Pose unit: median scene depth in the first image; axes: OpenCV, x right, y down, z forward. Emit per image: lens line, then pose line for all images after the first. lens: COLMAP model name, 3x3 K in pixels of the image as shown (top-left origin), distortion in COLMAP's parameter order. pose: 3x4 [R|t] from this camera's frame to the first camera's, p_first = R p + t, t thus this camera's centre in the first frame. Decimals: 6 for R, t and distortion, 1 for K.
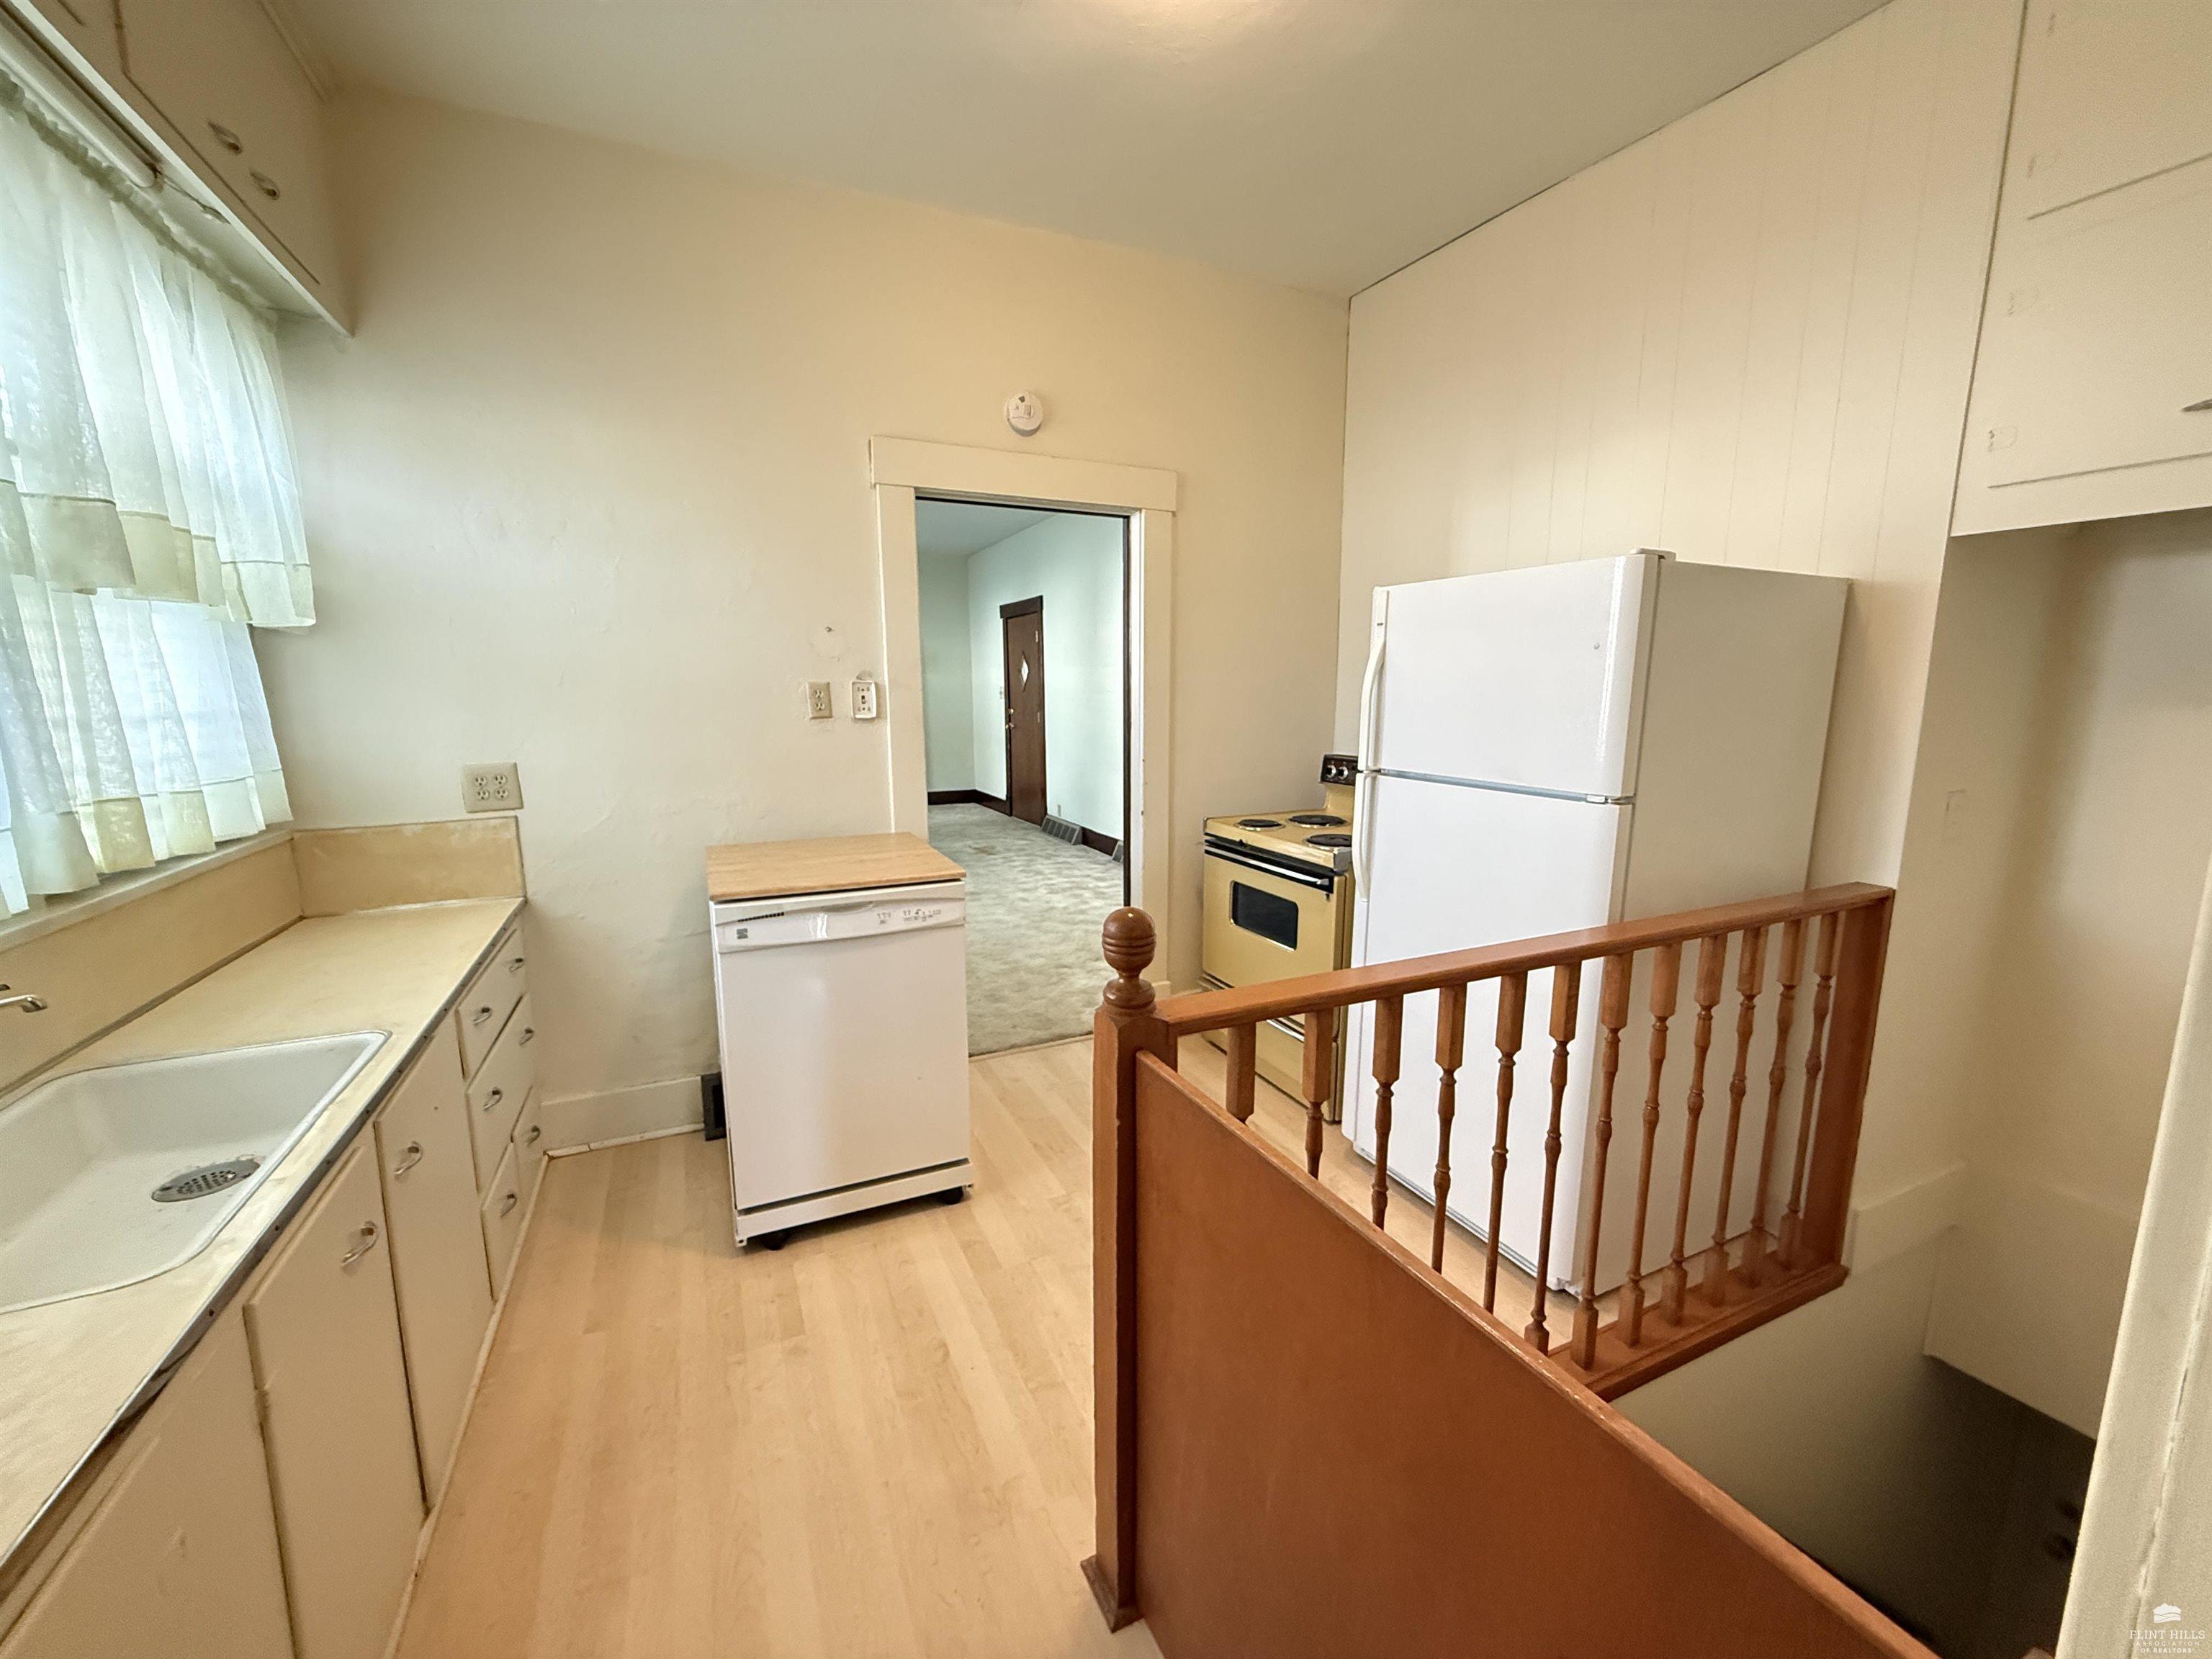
lens RADIAL K [[885.7, 0, 1105.6], [0, 885.7, 829.1], [0, 0, 1]] dist [-0.003034, -0.000356]
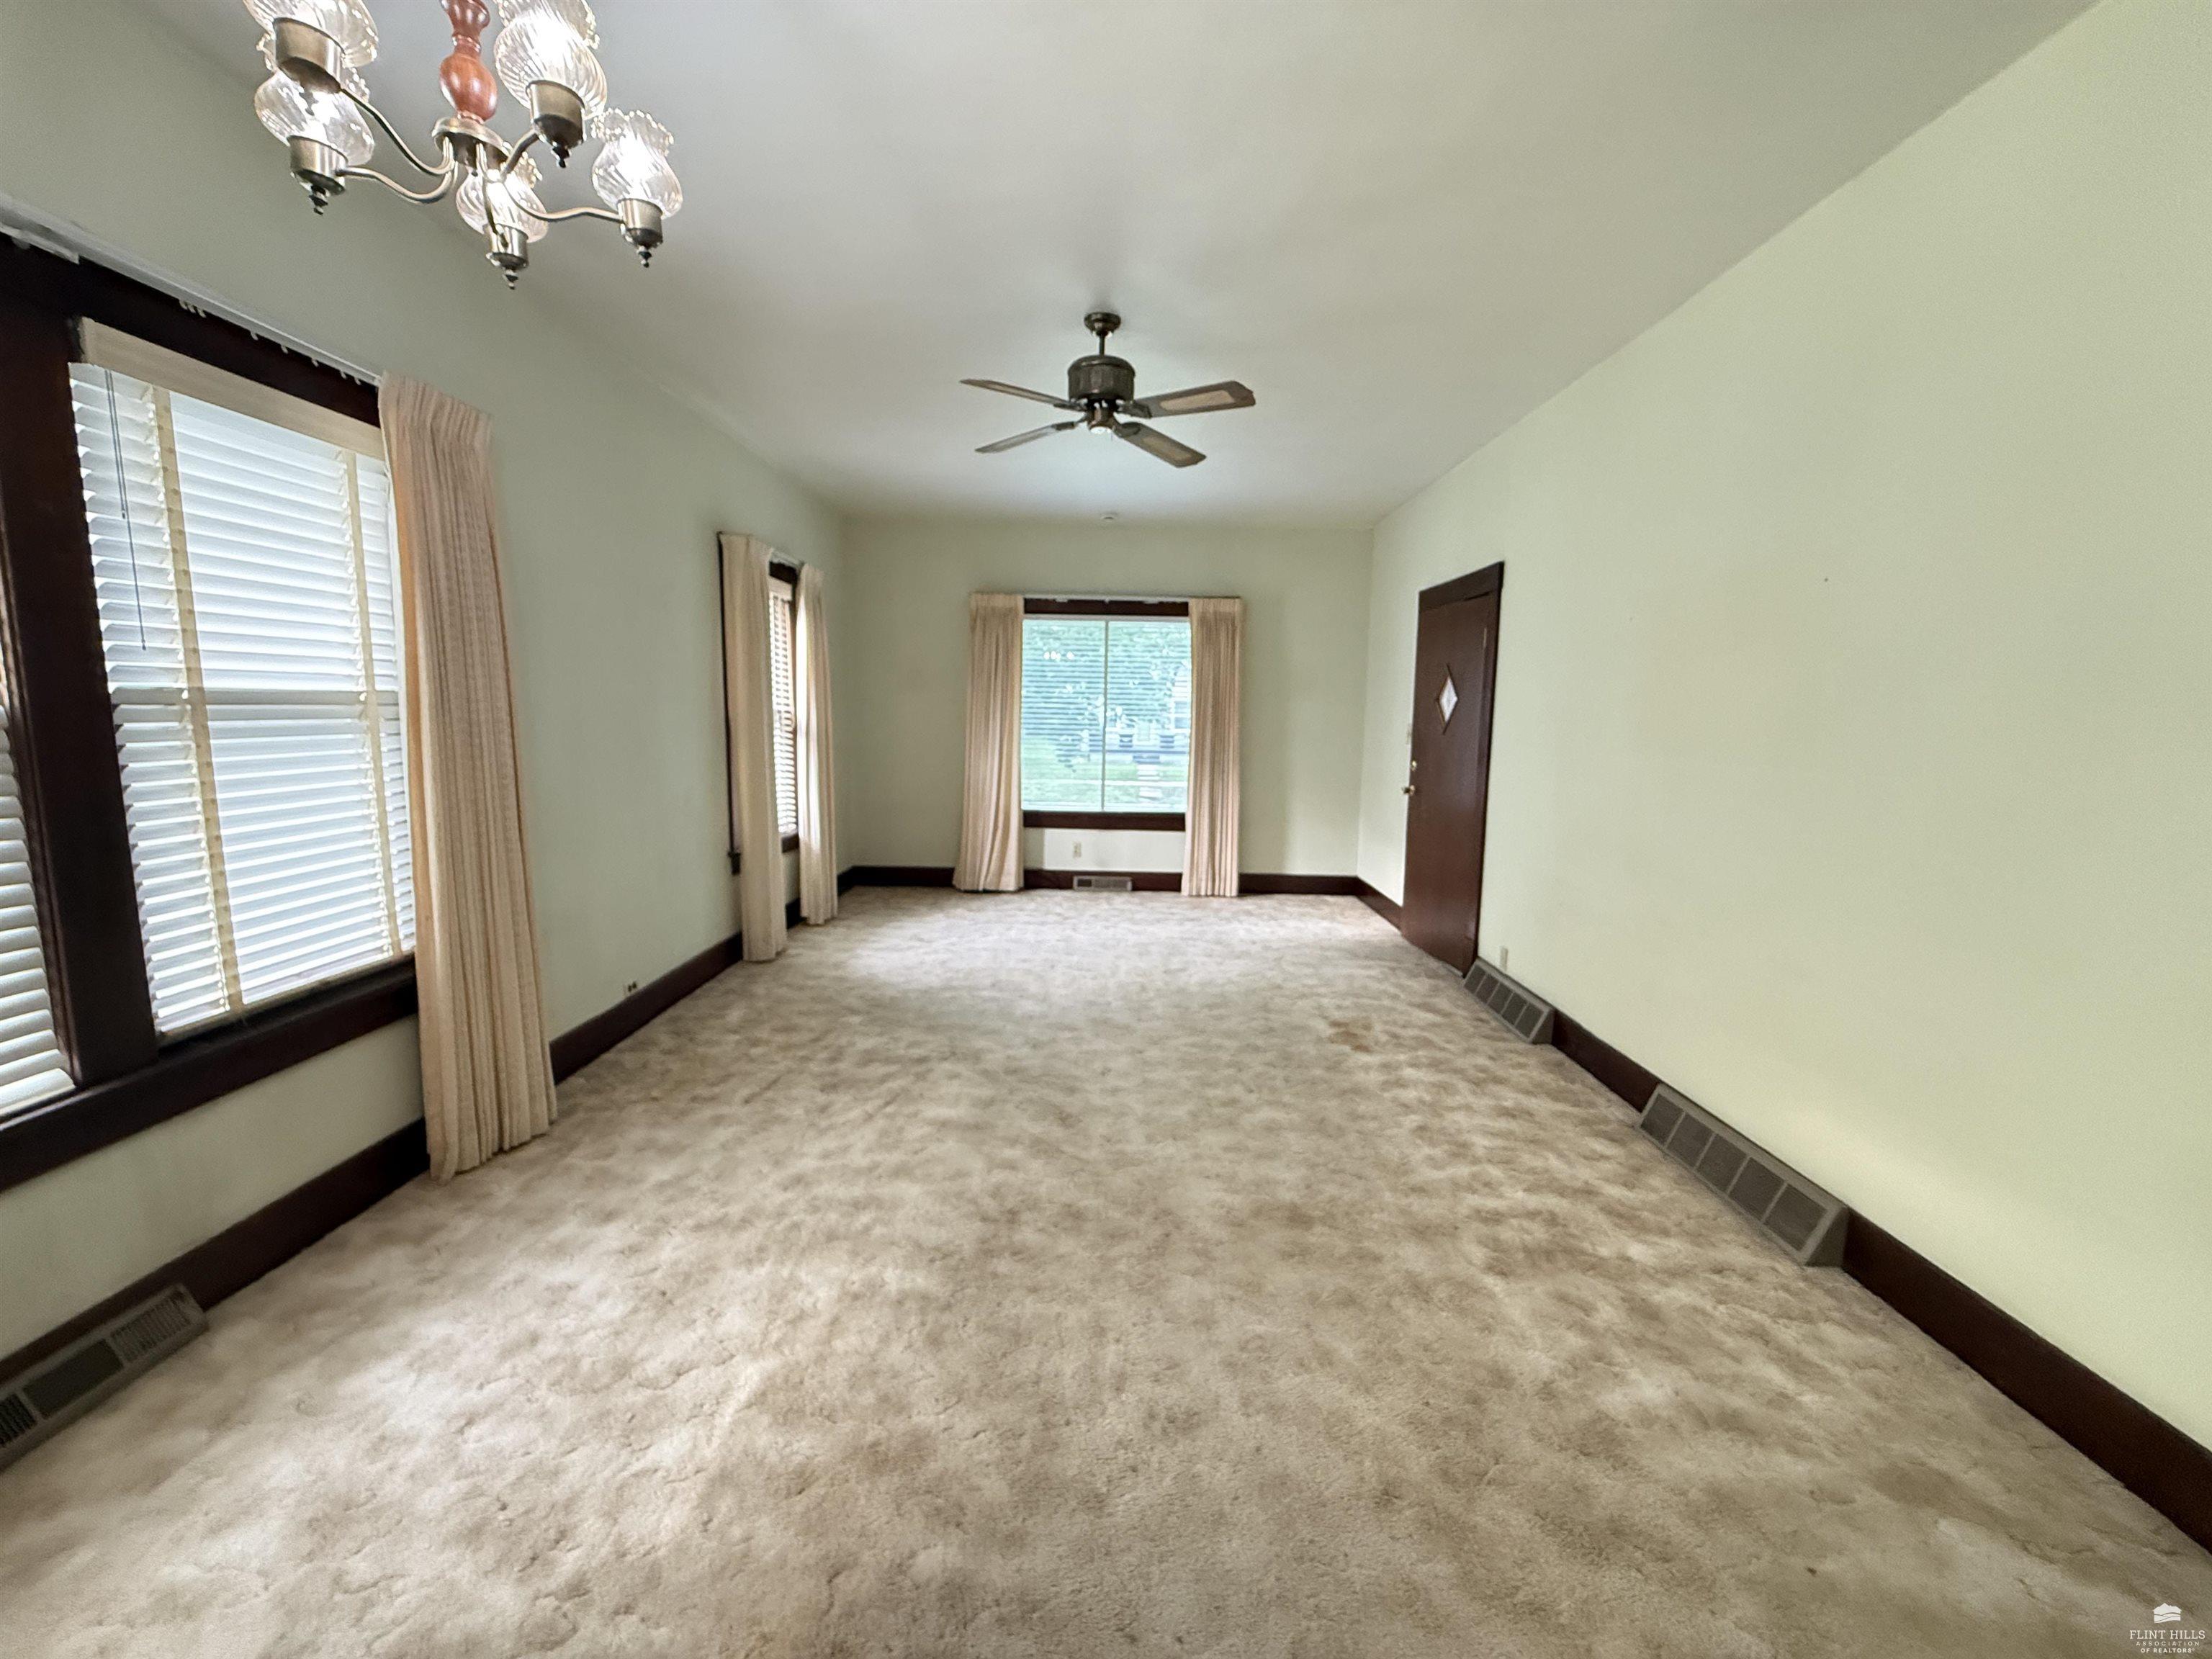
lens RADIAL K [[885.7, 0, 1103.1], [0, 885.7, 826.5], [0, 0, 1]] dist [-0.003034, -0.000356]
pose [[0.898630, 0.073519, -0.432503, -0.044582], [-0.087812, 0.996050, -0.013137, -0.071552], [0.429829, 0.049784, 0.901537, 0.403036]]
